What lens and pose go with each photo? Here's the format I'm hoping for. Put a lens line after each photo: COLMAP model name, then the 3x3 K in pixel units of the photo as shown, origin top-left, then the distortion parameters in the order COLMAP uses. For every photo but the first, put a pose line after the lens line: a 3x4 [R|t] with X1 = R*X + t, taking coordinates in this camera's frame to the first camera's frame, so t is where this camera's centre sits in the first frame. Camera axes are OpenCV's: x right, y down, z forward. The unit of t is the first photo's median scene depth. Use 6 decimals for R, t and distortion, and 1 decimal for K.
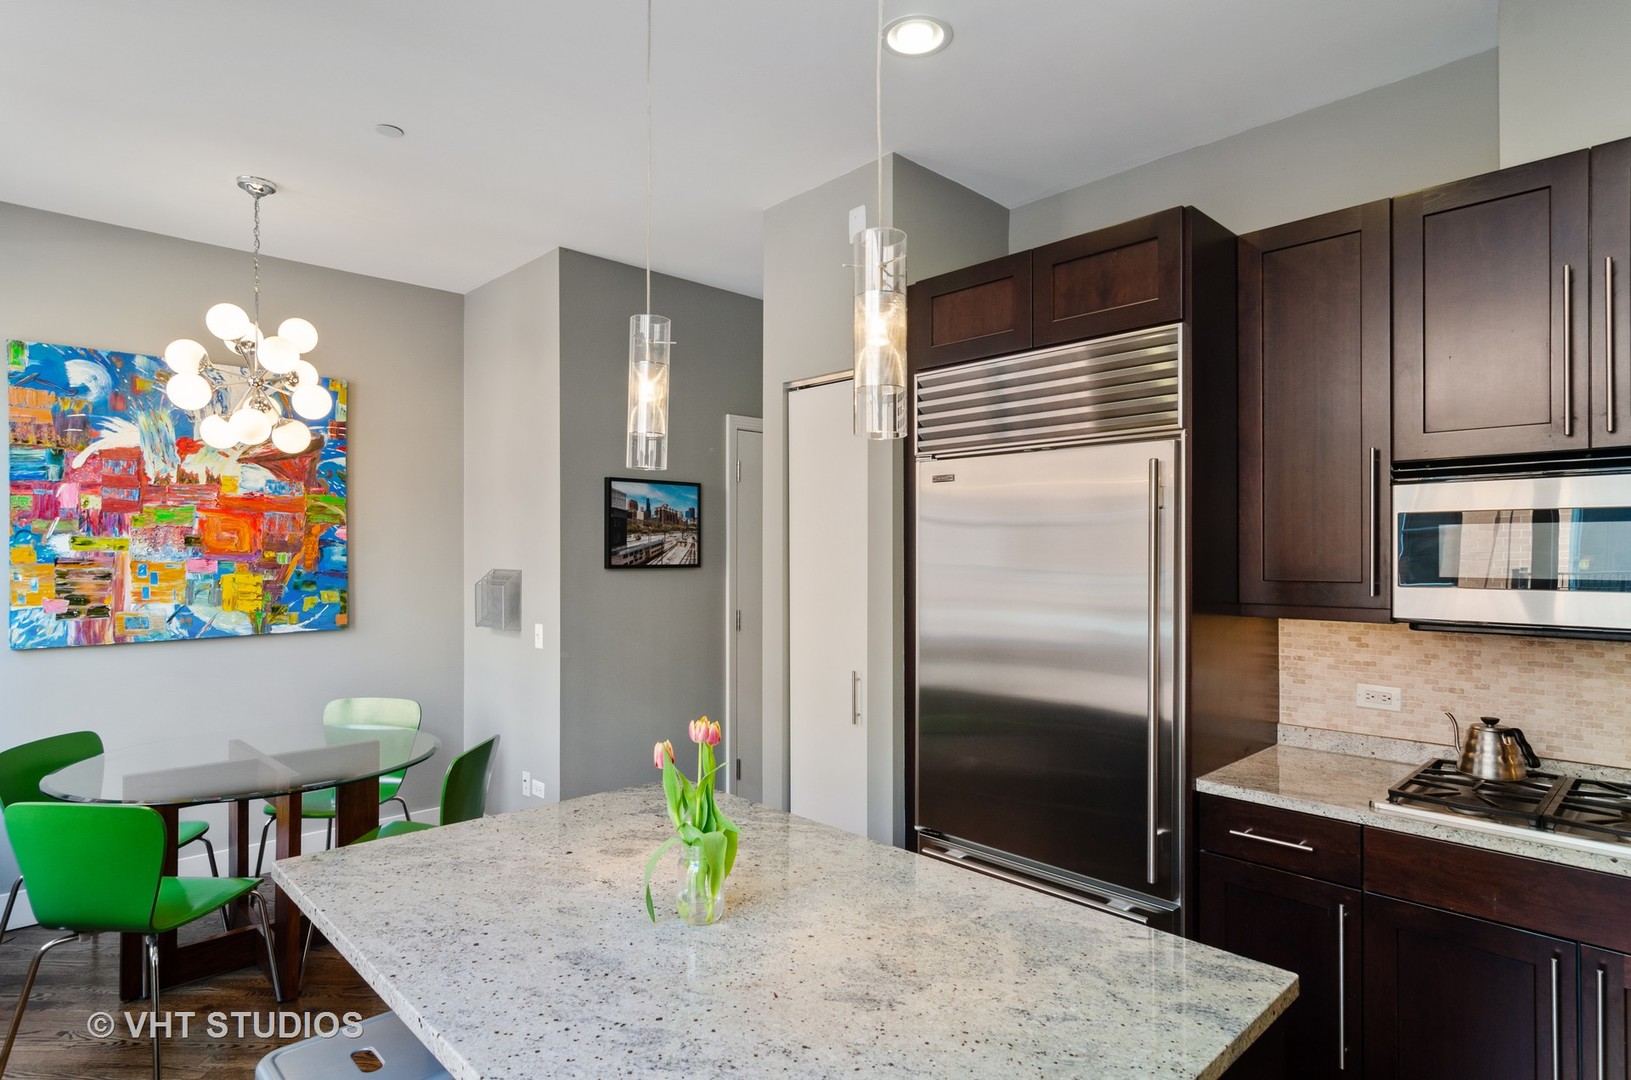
lens RADIAL K [[872.1, 0, 808.0], [0, 872.1, 550.1], [0, 0, 1]] dist [-0.003718, 0.004778]
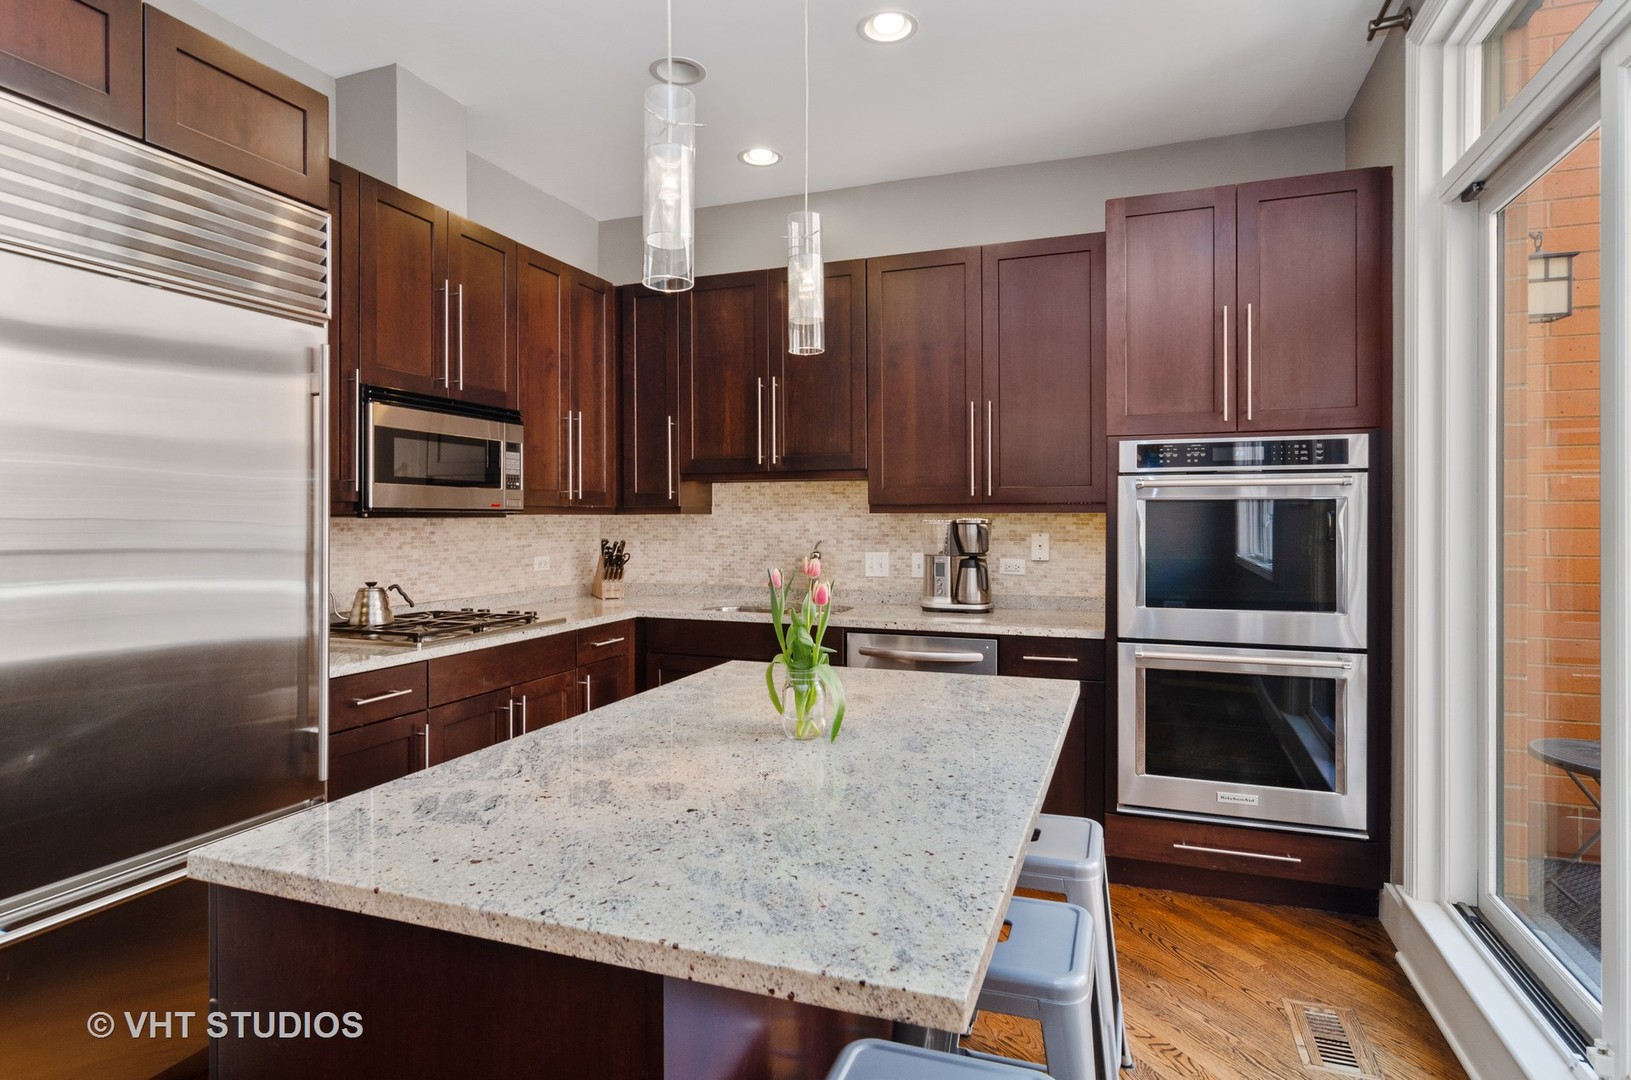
lens RADIAL K [[872.1, 0, 815.5], [0, 872.1, 526.4], [0, 0, 1]] dist [-0.003718, 0.004778]
pose [[-0.438123, -0.008656, 0.898874, -0.615133], [-0.003329, 0.999962, 0.008007, 0.075561], [-0.898909, 0.000516, -0.438135, 0.796277]]
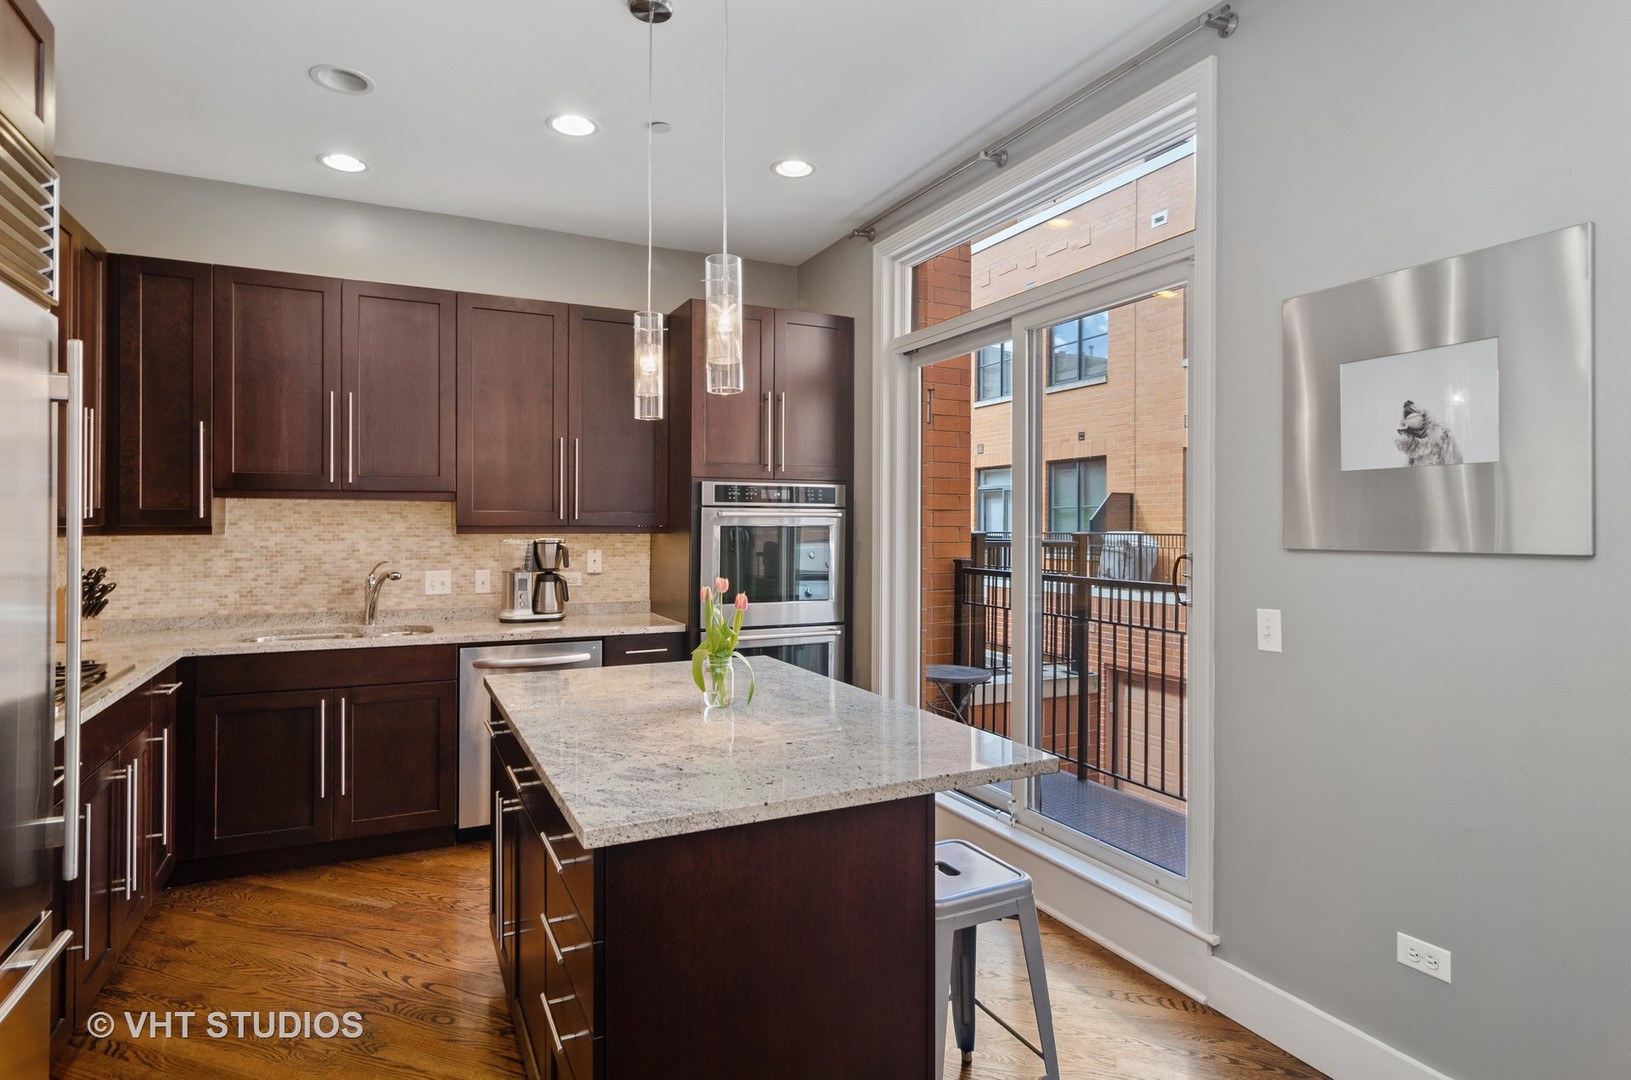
lens RADIAL K [[872.1, 0, 812.5], [0, 872.1, 516.3], [0, 0, 1]] dist [-0.003718, 0.004778]
pose [[-0.953151, 0.000351, 0.302494, -0.410845], [-0.004055, 0.999895, -0.013936, 0.053514], [-0.302467, -0.014510, -0.953049, 1.324867]]
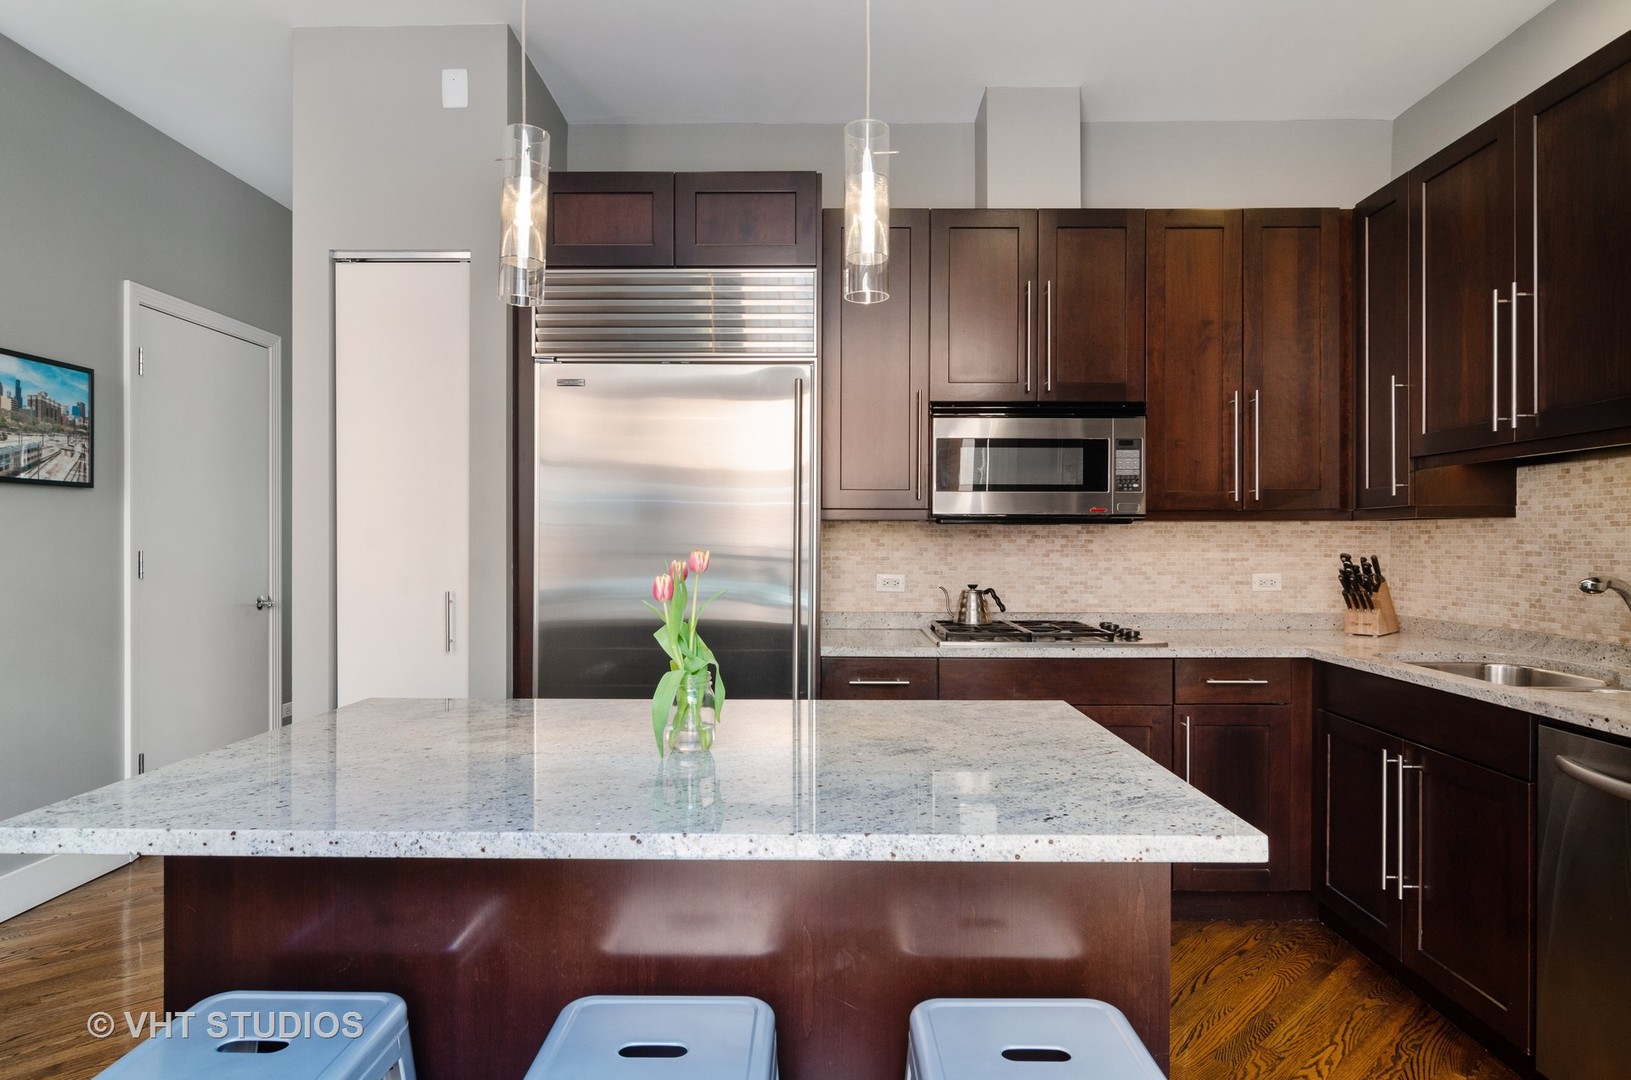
lens RADIAL K [[942.9, 0, 818.1], [0, 942.9, 545.2], [0, 0, 1]] dist [-0.005097, 0.000825]
pose [[0.697505, -0.002856, 0.716574, -0.430782], [-0.005072, 0.999947, 0.008923, 0.093494], [-0.716562, -0.009858, 0.697454, 0.070929]]
